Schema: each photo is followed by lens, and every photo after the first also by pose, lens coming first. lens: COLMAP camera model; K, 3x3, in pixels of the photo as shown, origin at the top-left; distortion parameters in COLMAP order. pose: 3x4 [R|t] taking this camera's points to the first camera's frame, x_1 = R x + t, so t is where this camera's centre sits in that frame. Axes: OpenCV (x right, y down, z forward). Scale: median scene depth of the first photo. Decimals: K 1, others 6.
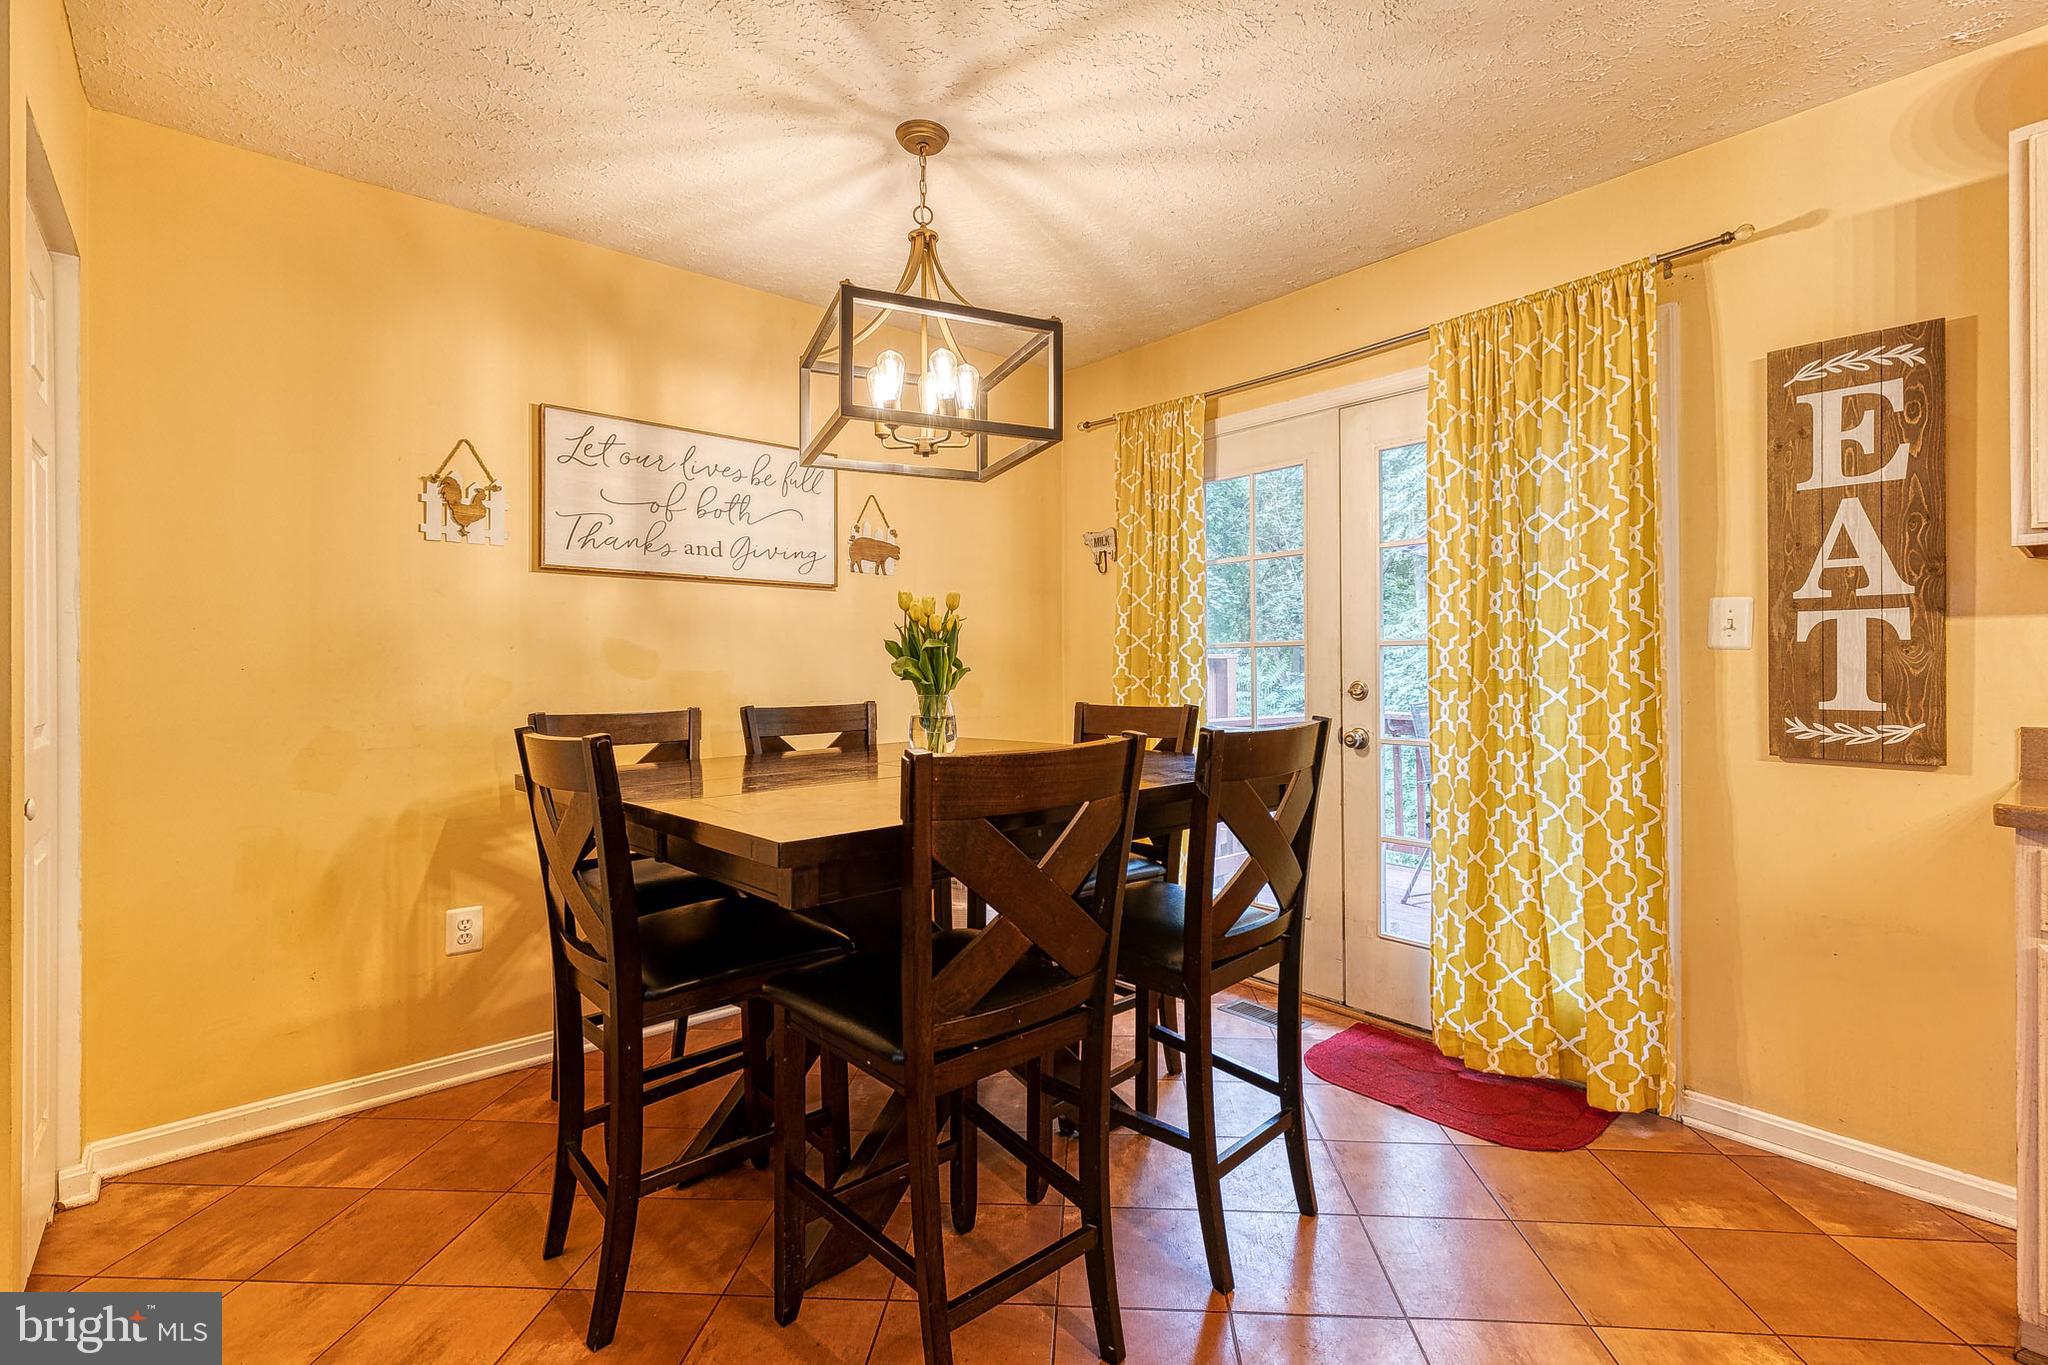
lens RADIAL K [[921.8, 0, 1041.4], [0, 921.8, 667.0], [0, 0, 1]] dist [0.002217, -0.000166]
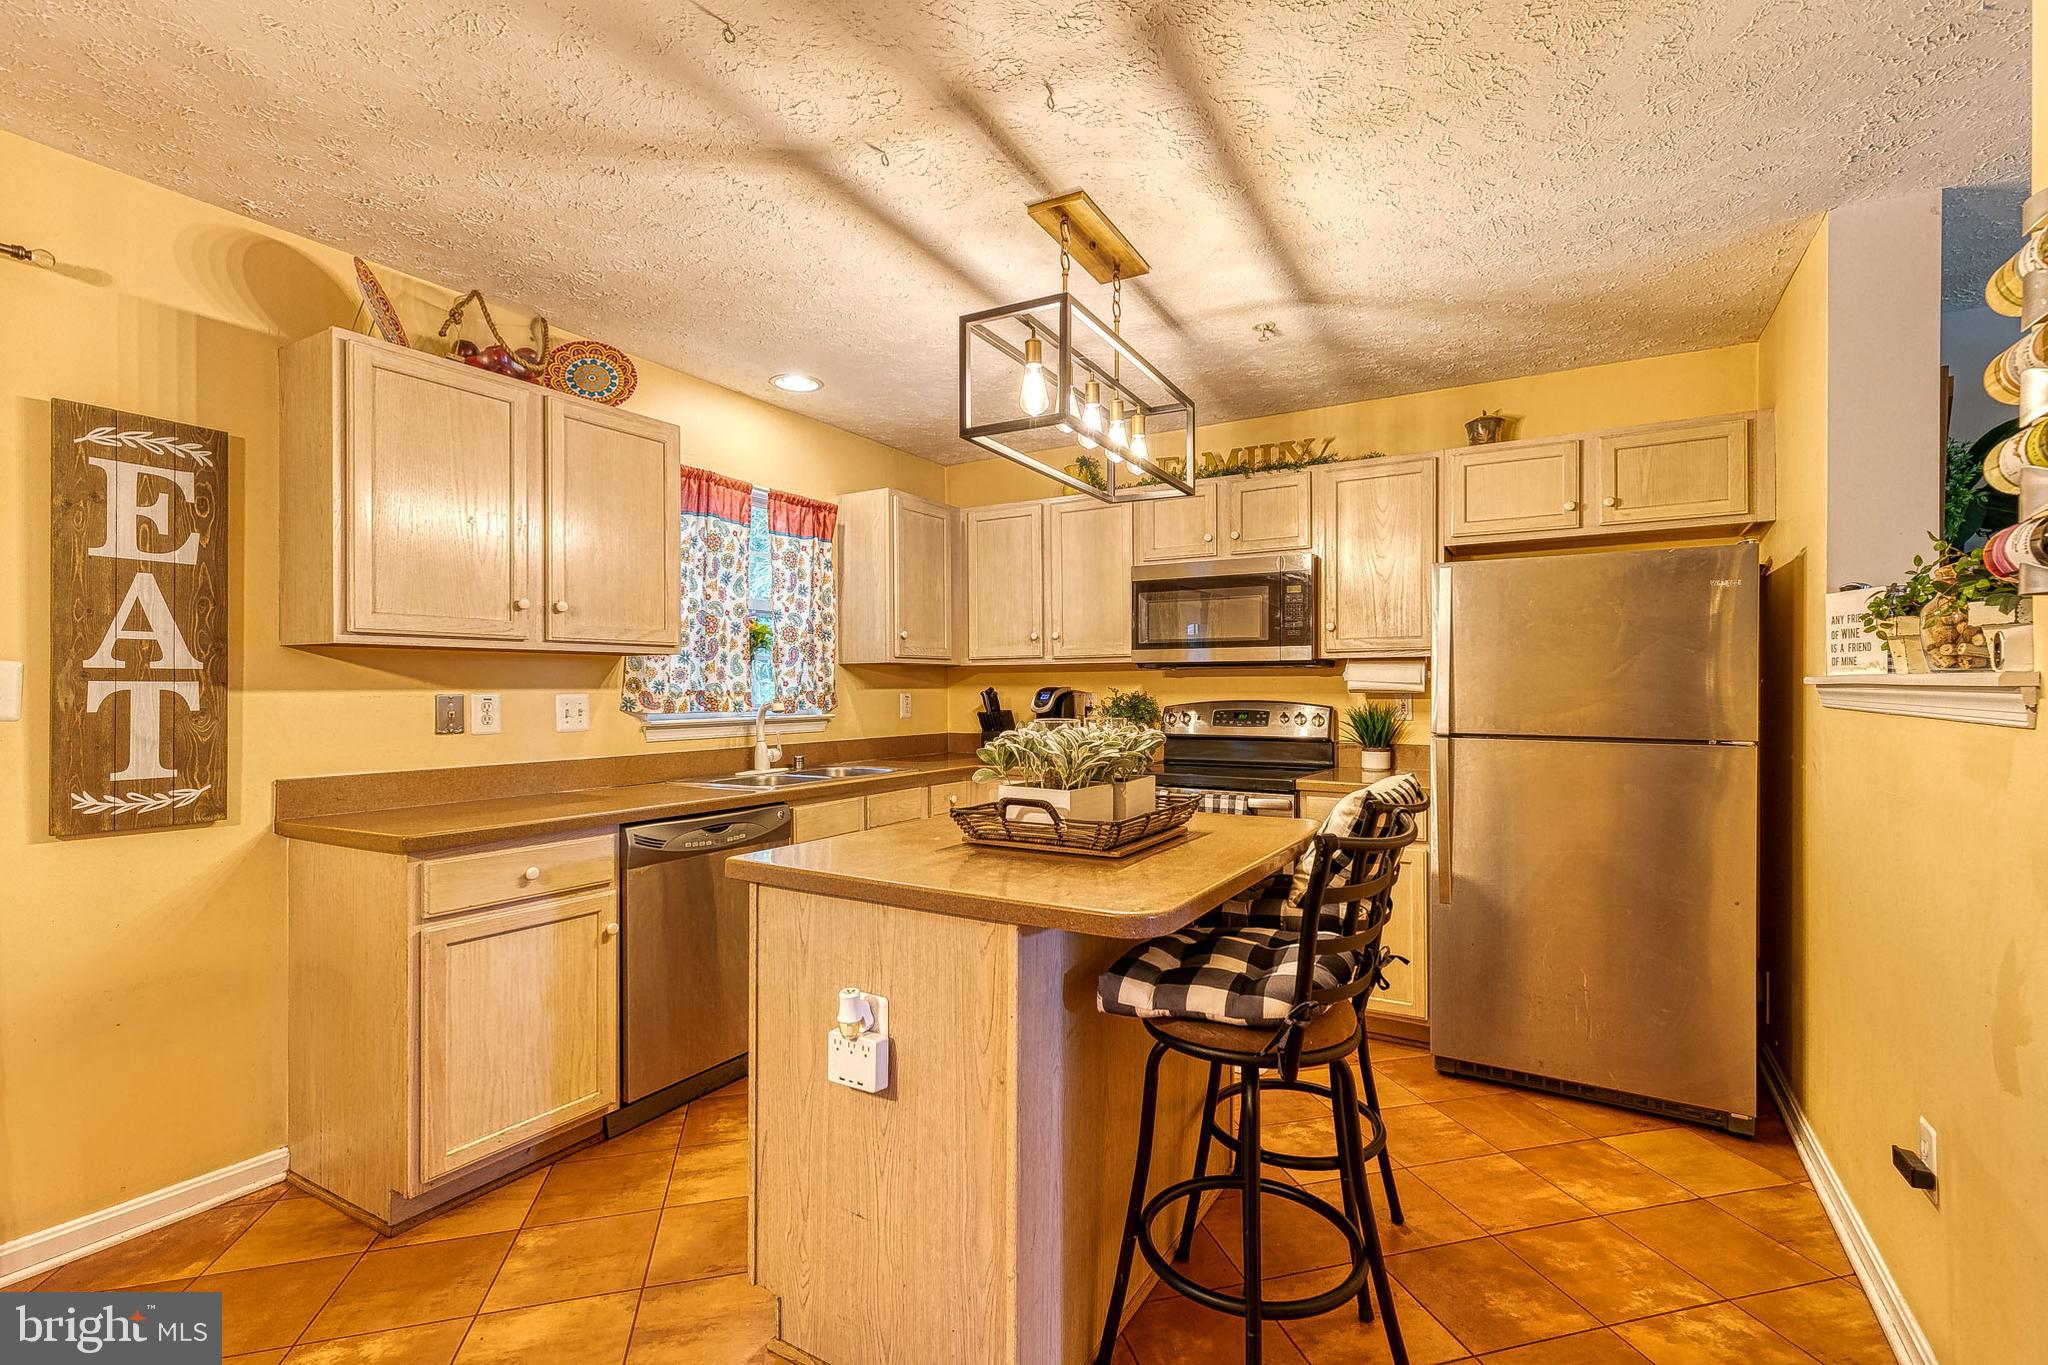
lens RADIAL K [[916.1, 0, 1040.9], [0, 916.1, 689.0], [0, 0, 1]] dist [0.006715, -0.000920]
pose [[-0.317024, 0.002553, 0.948414, -0.398421], [0.001232, 0.999997, -0.002280, -0.048028], [-0.948417, 0.000445, -0.317027, 0.362866]]
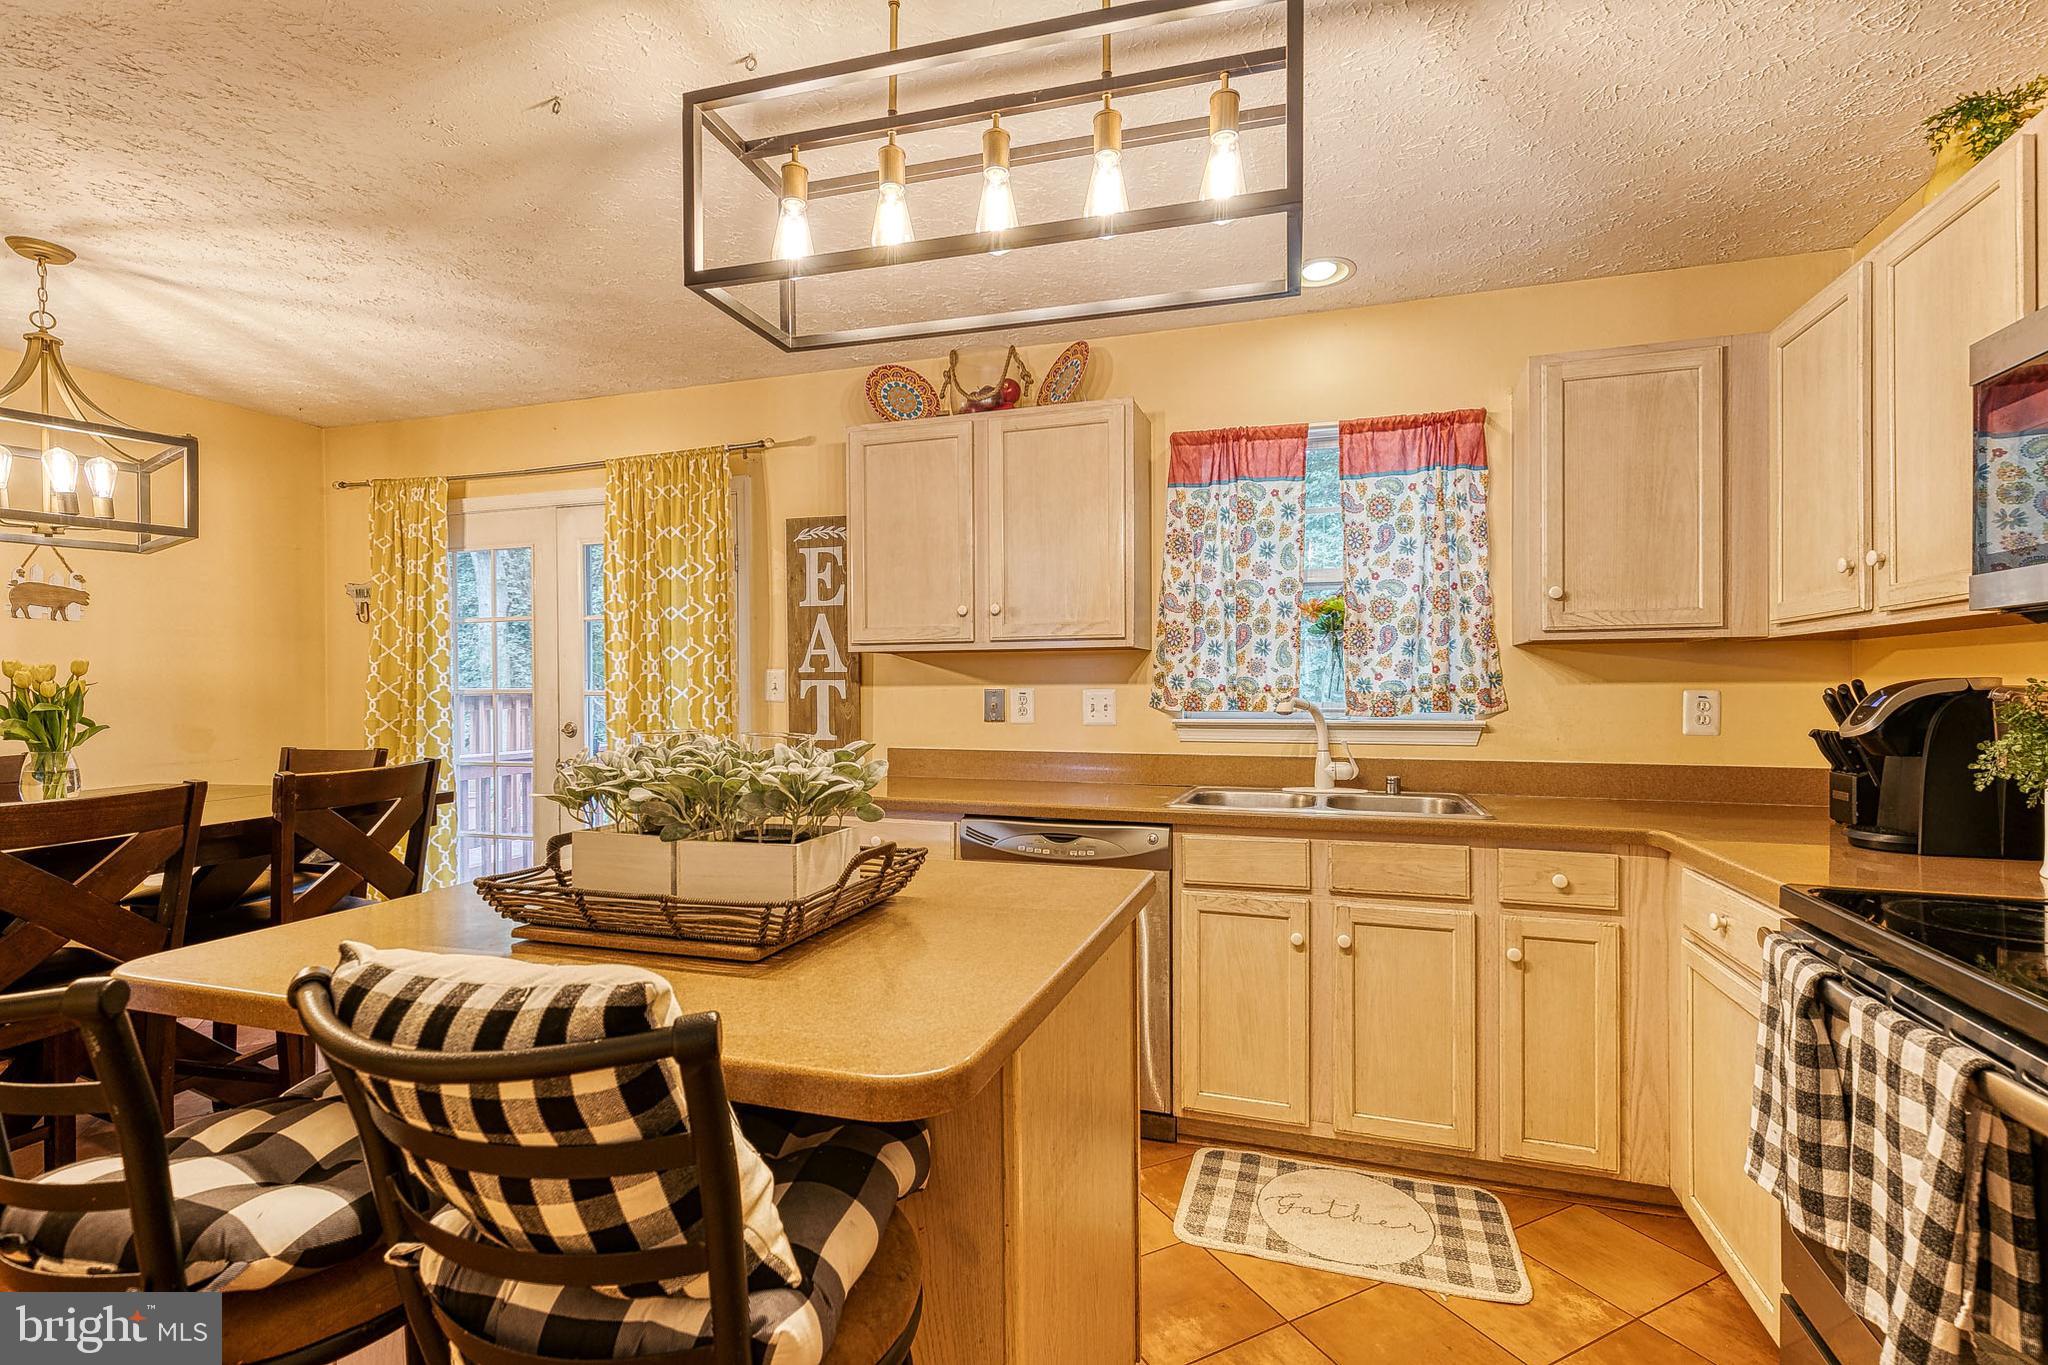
lens RADIAL K [[918.4, 0, 1036.5], [0, 918.4, 688.7], [0, 0, 1]] dist [0.011209, -0.001317]
pose [[0.858935, -0.002645, 0.512077, 0.342302], [0.000494, 0.999990, 0.004337, -0.051501], [-0.512084, -0.003472, 0.858928, -0.608222]]
